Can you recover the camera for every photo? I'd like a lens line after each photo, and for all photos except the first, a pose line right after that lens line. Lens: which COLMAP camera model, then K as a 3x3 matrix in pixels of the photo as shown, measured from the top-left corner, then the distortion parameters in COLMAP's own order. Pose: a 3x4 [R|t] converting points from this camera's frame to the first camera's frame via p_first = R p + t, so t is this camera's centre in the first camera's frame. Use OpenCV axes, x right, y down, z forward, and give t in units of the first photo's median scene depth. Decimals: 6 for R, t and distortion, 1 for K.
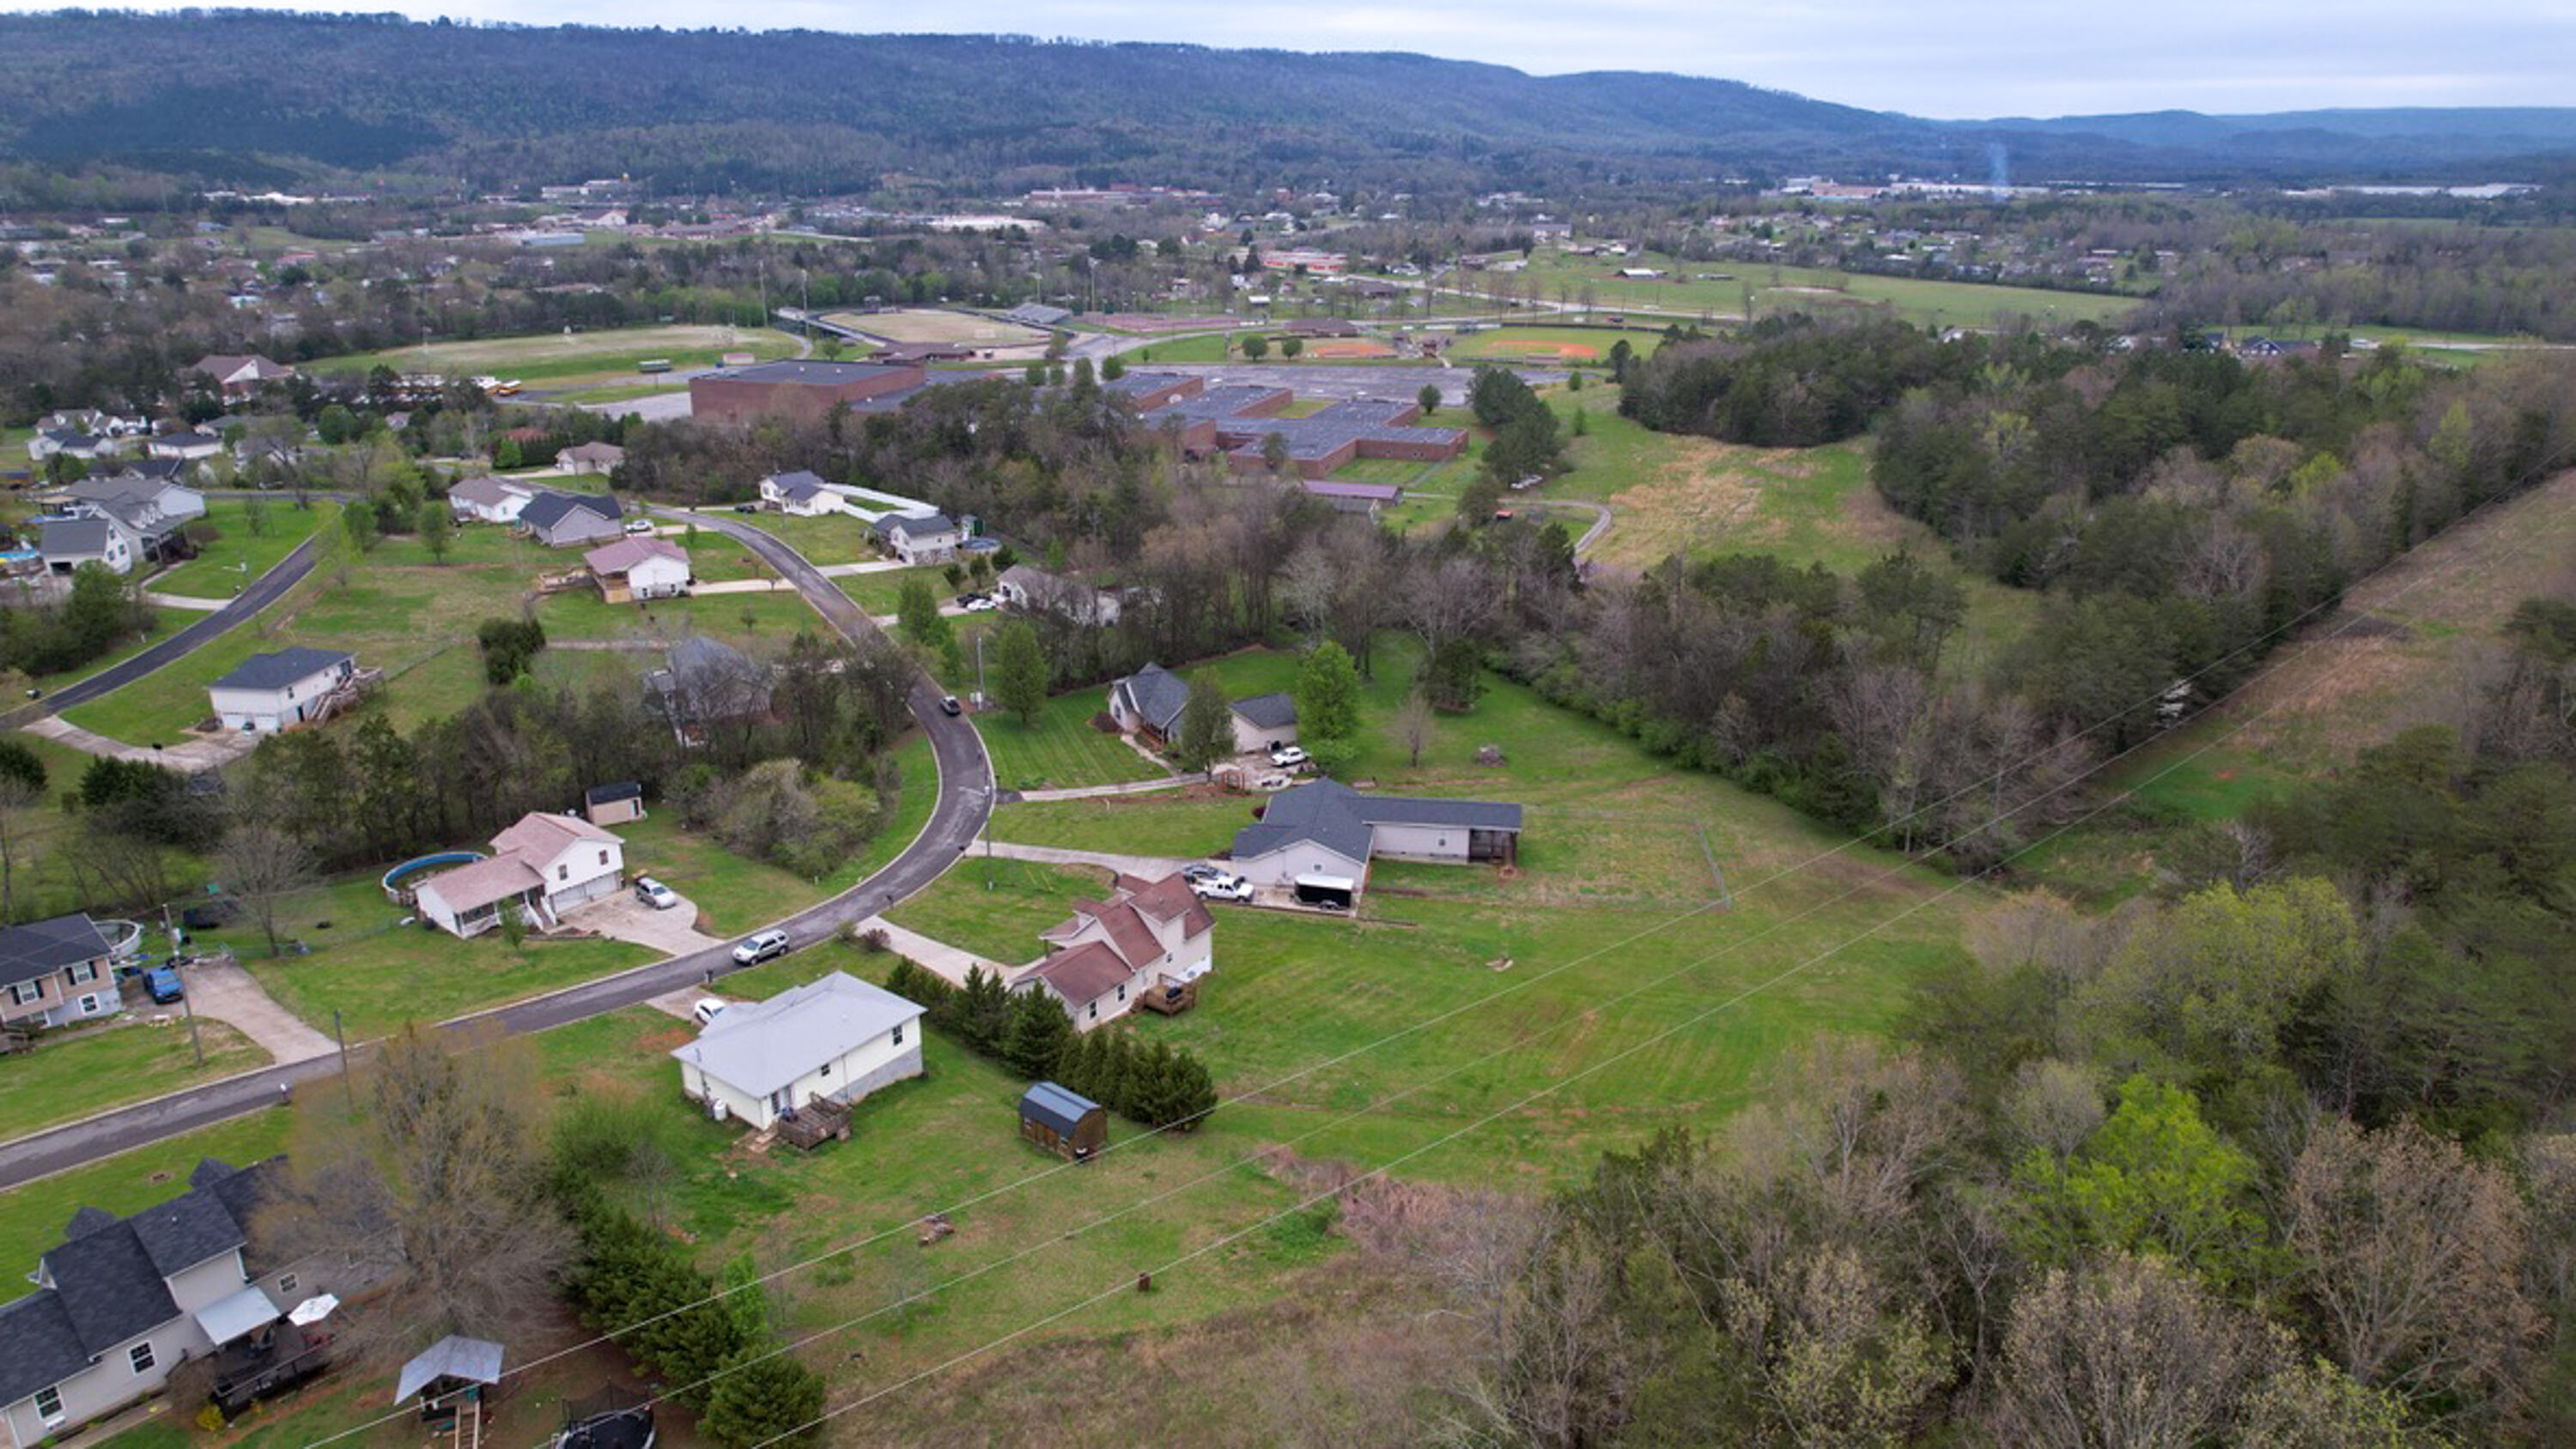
lens RADIAL K [[1649.1, 0, 1295.2], [0, 1649.1, 726.6], [0, 0, 1]] dist [-0.060020, 0.059592]
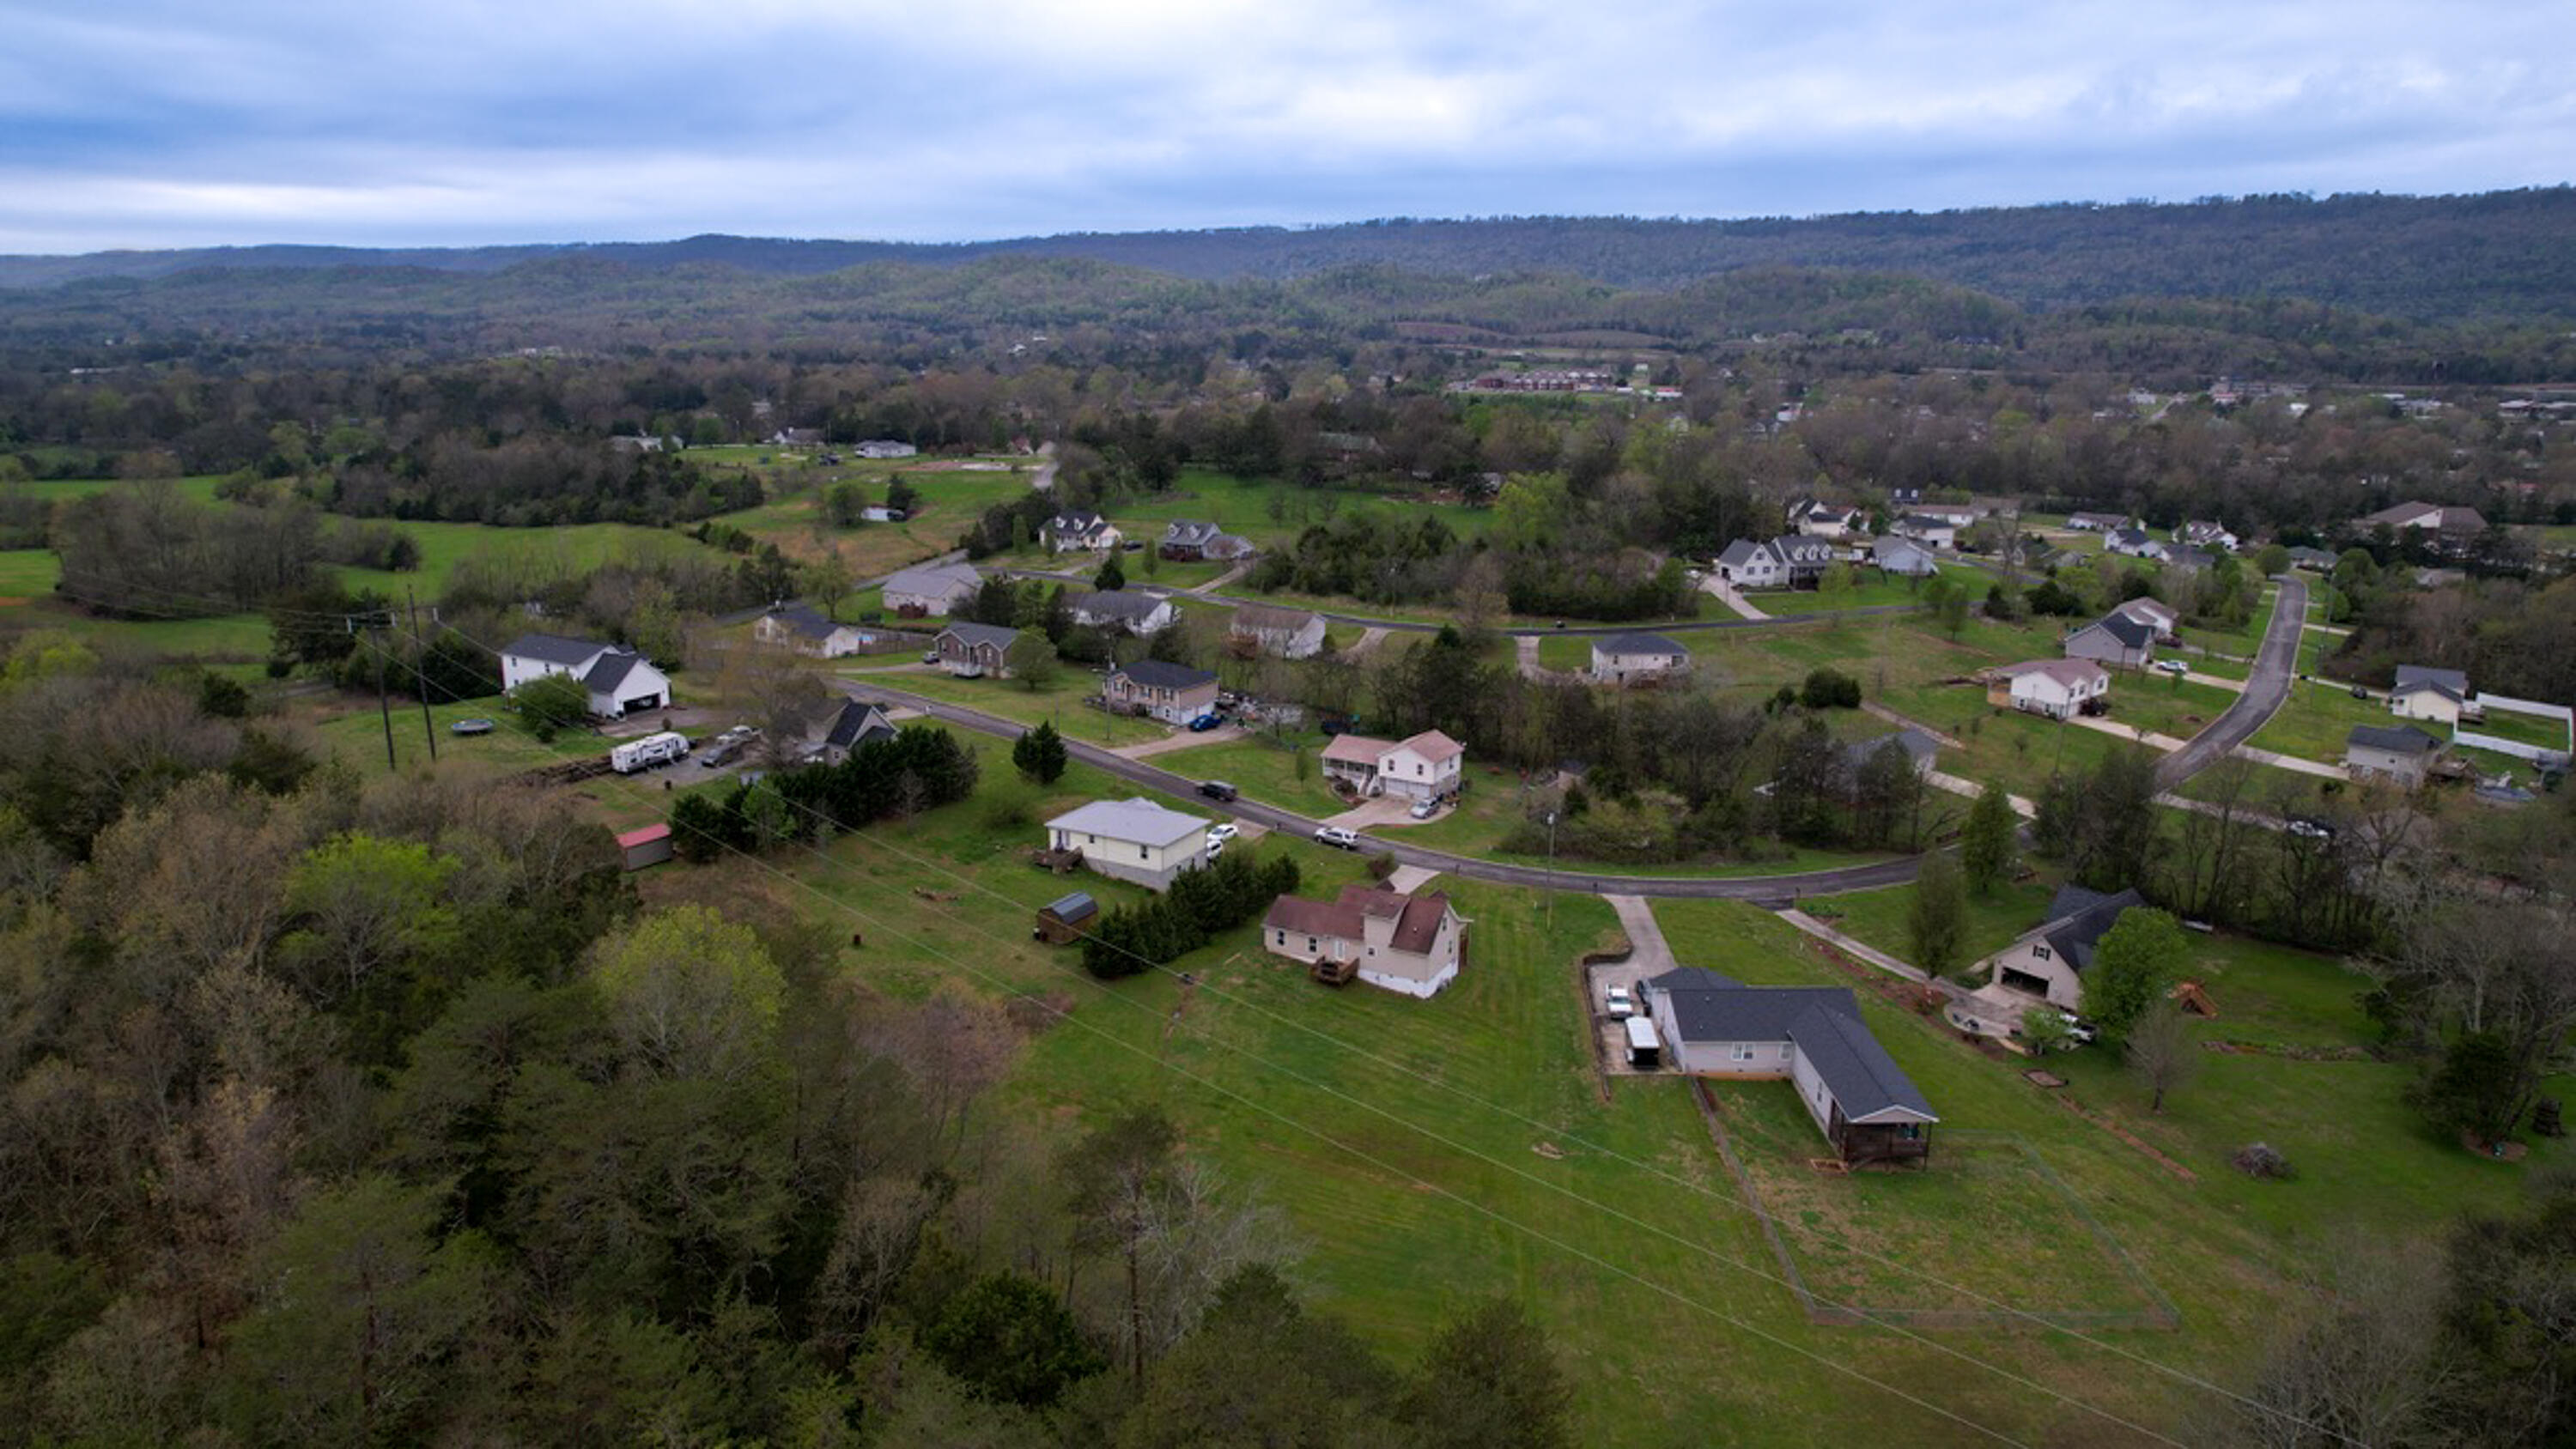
lens RADIAL K [[1649.1, 0, 1295.2], [0, 1649.1, 726.6], [0, 0, 1]] dist [-0.060020, 0.059592]
pose [[0.104672, 0.254853, -0.961298, 0.956996], [-0.332798, 0.919856, 0.207629, -0.221720], [0.937171, 0.298185, 0.181097, 0.665017]]
